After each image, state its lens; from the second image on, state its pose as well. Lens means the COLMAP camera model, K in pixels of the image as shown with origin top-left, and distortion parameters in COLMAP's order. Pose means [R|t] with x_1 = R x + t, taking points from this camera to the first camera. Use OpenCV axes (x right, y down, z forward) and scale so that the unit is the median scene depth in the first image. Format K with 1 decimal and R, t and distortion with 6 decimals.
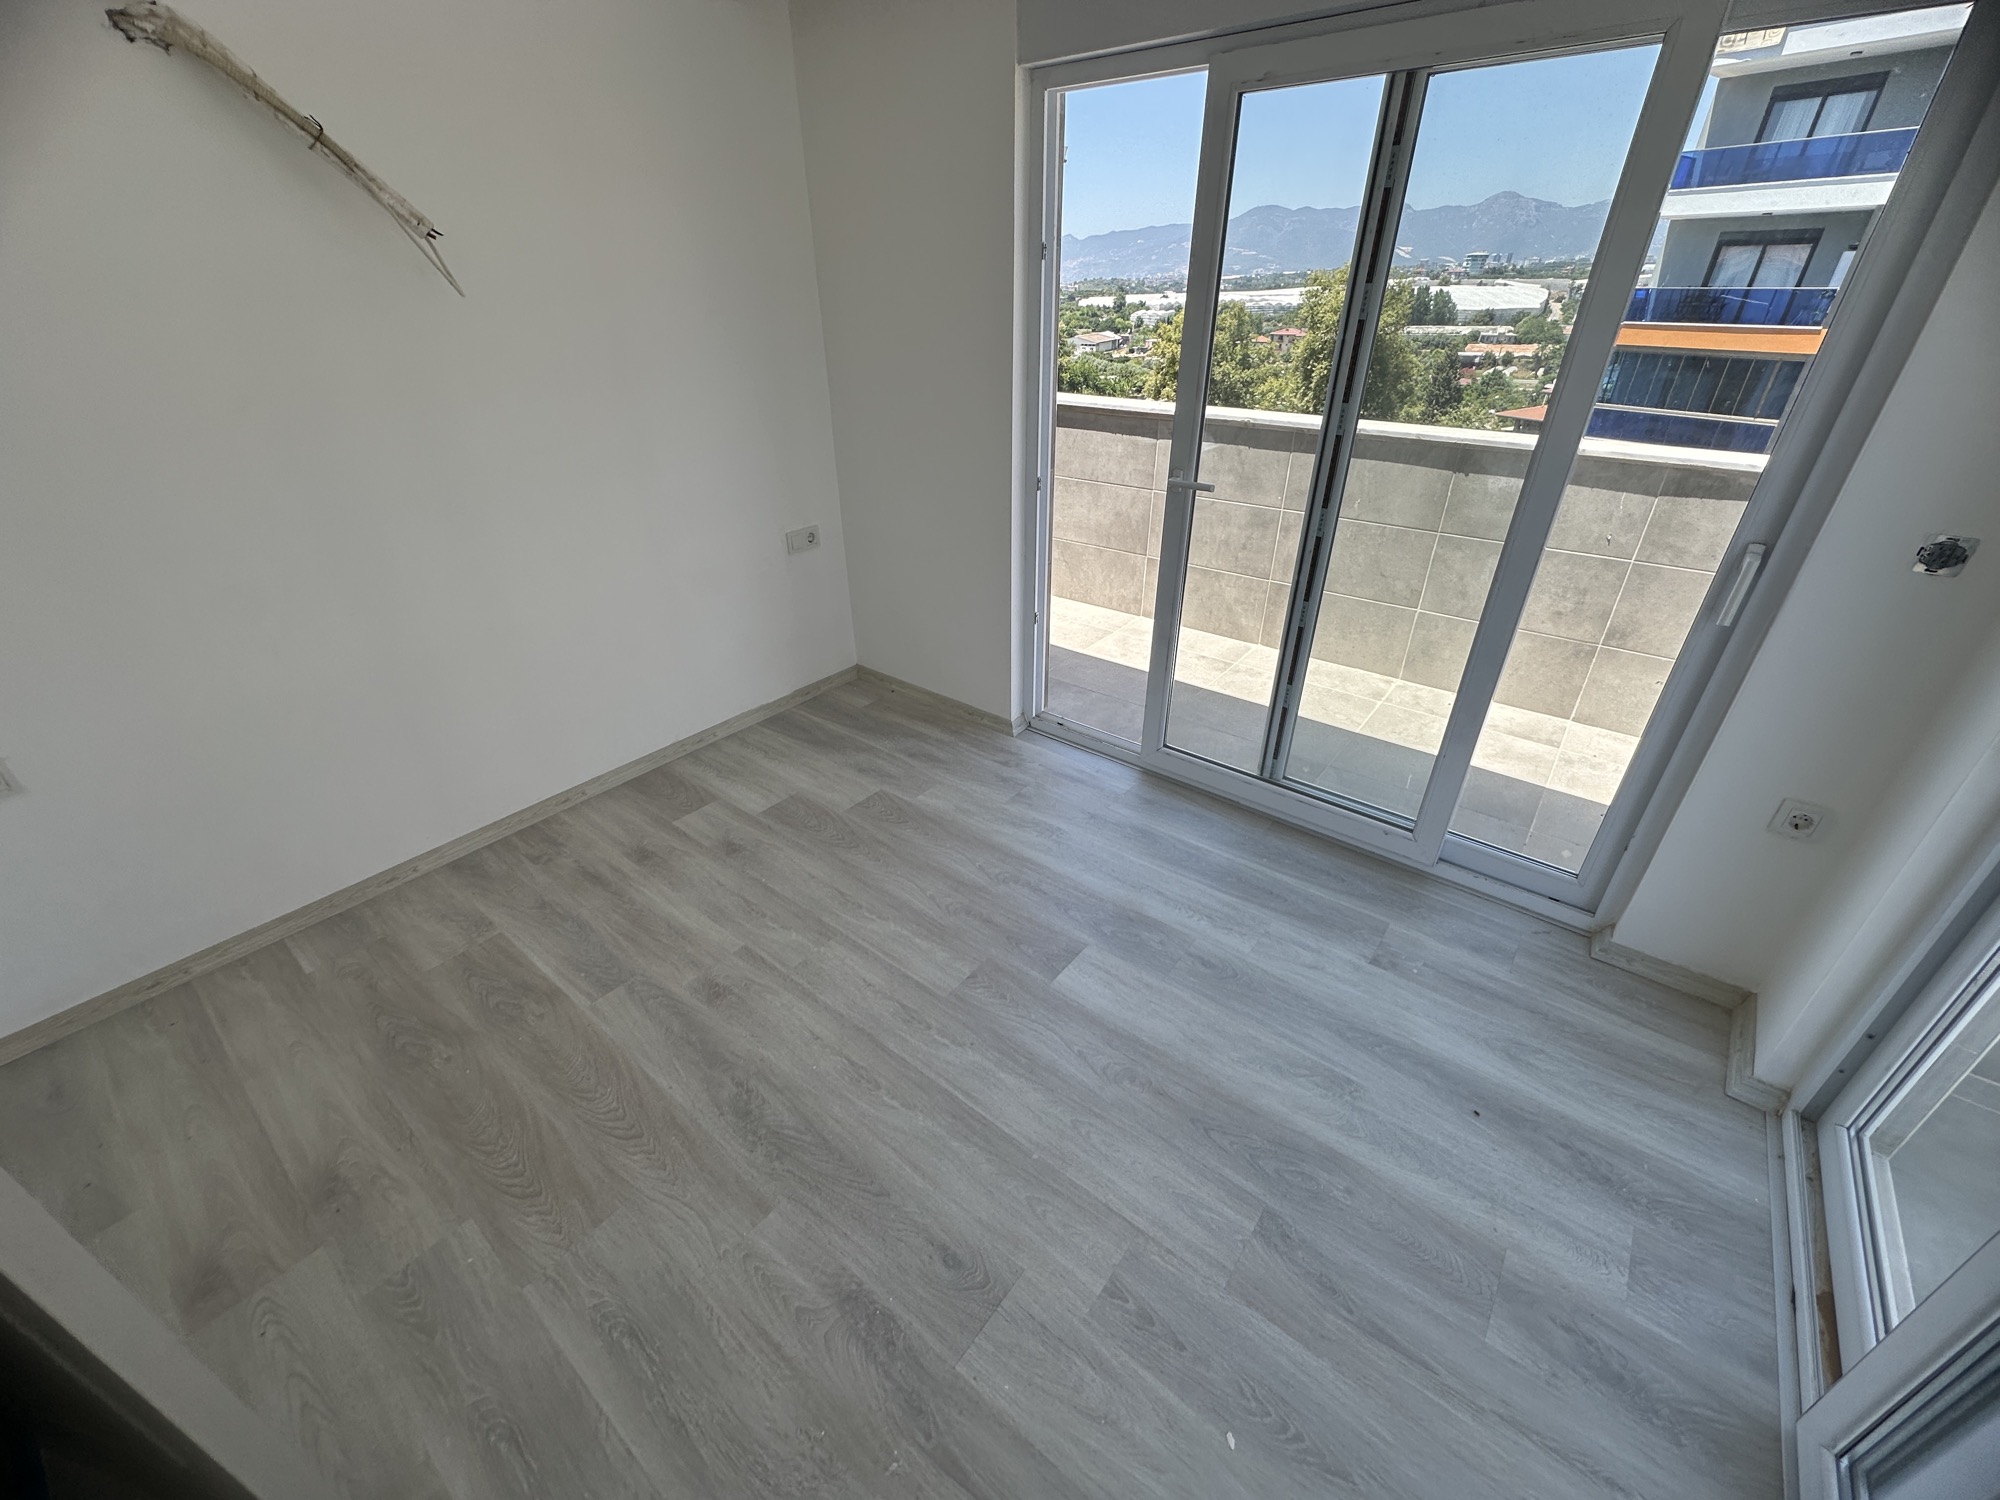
lens RADIAL K [[800.6, 0, 998.1], [0, 800.6, 744.0], [0, 0, 1]] dist [-0.001276, 0.000612]
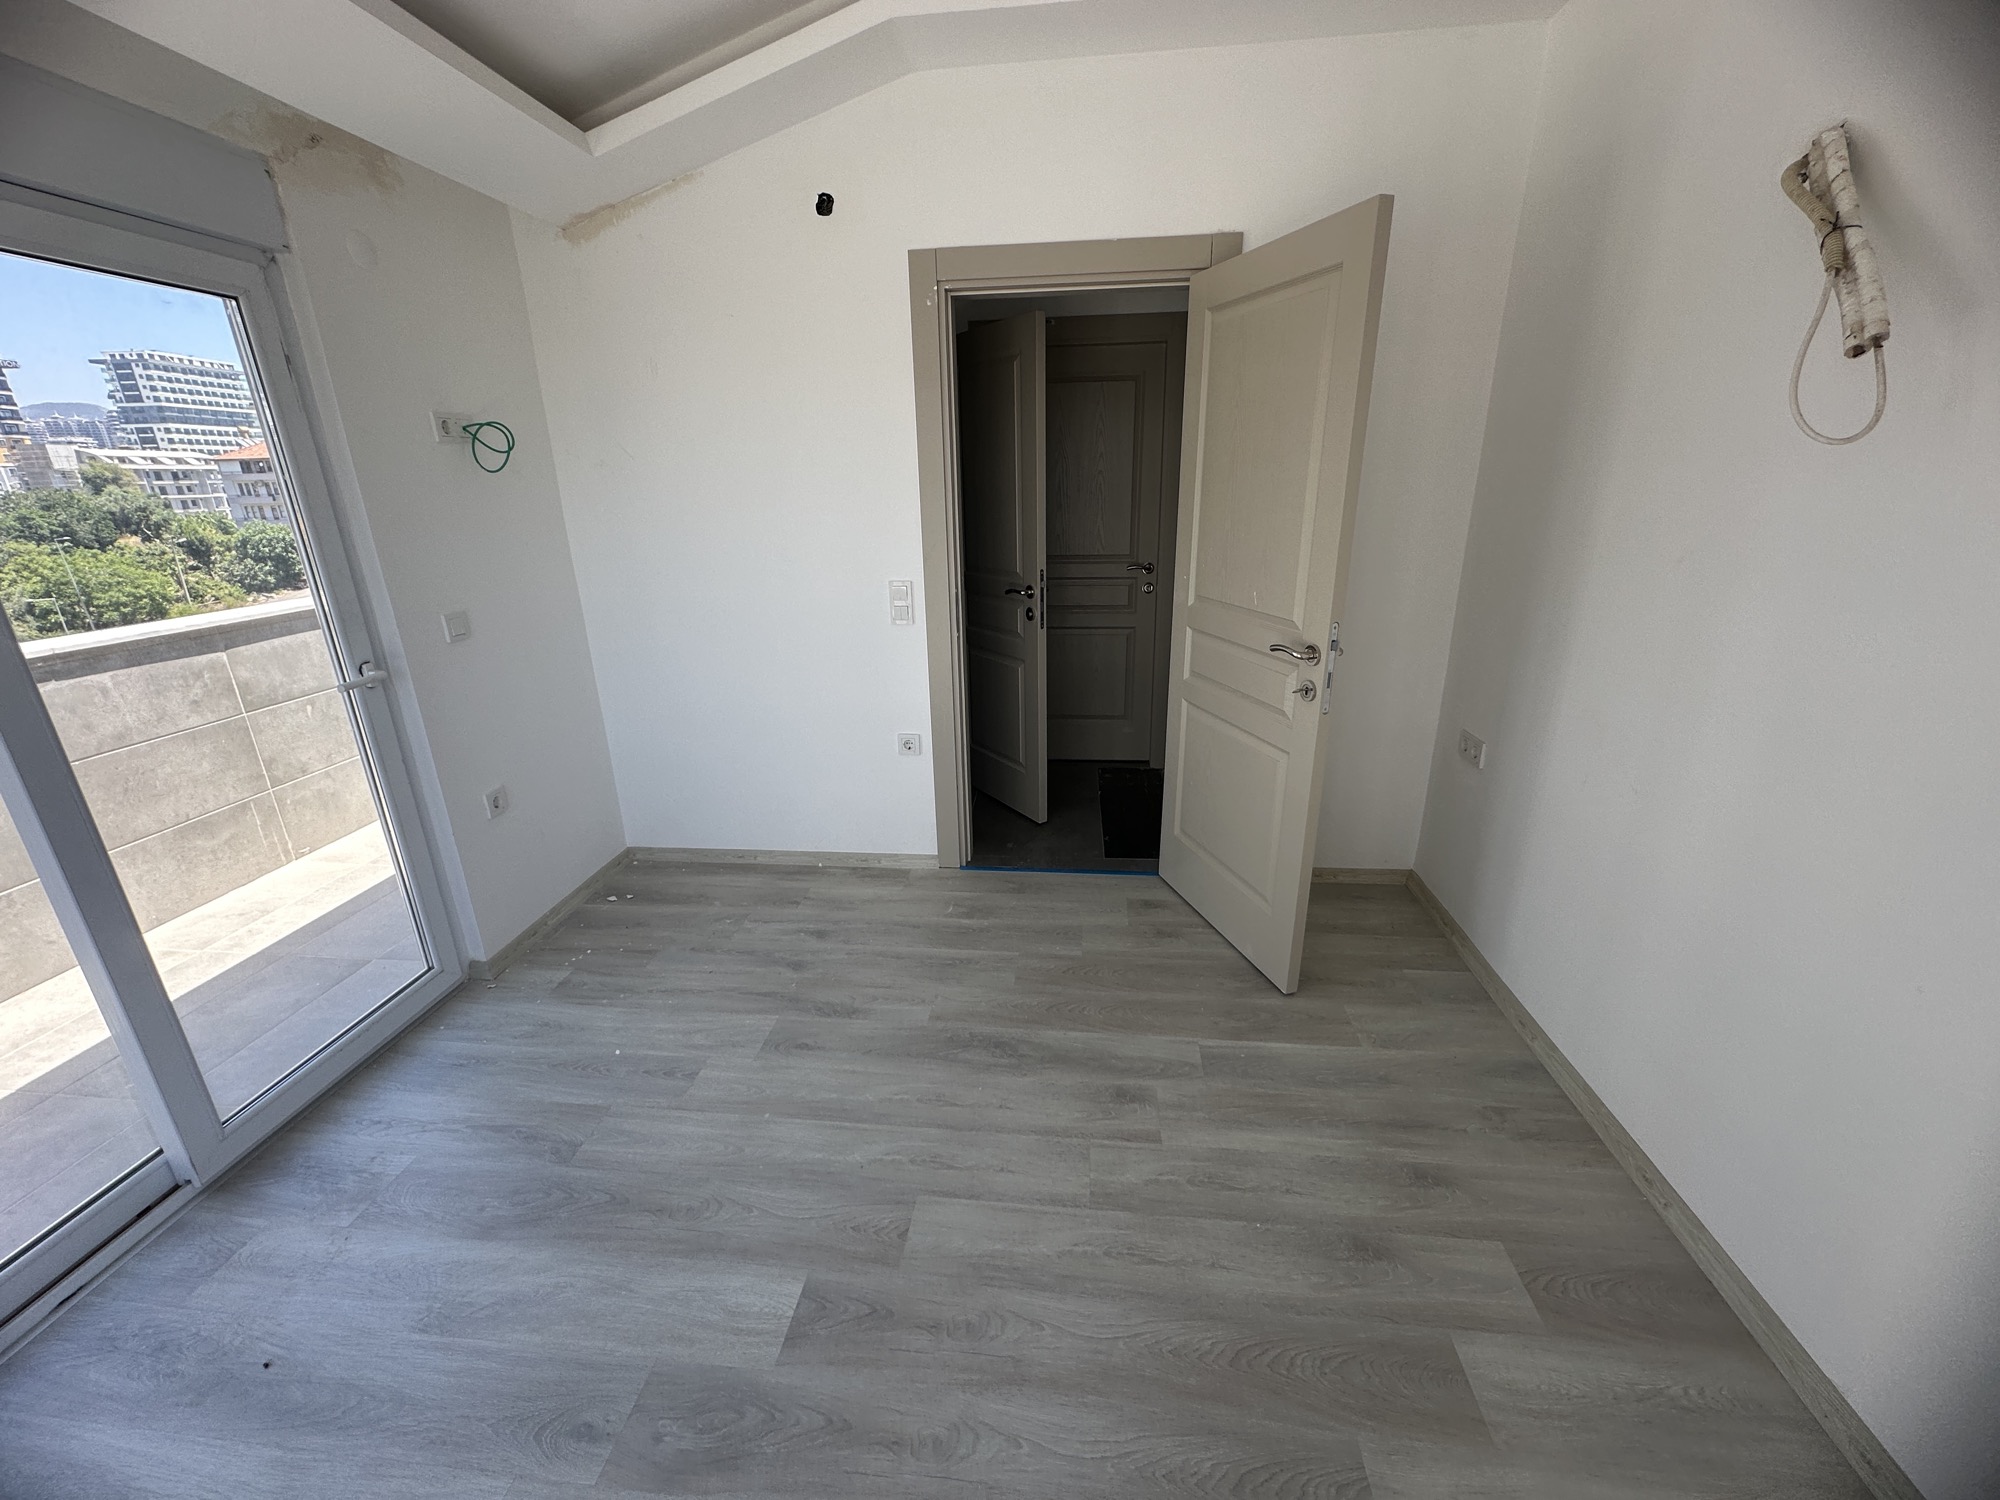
lens RADIAL K [[800.6, 0, 998.1], [0, 800.6, 744.0], [0, 0, 1]] dist [-0.001276, 0.000612]
pose [[-0.846864, 0.191971, -0.495951, 0.196147], [-0.241207, 0.692482, 0.679918, -0.637289], [0.473962, 0.695425, -0.540133, 1.143162]]
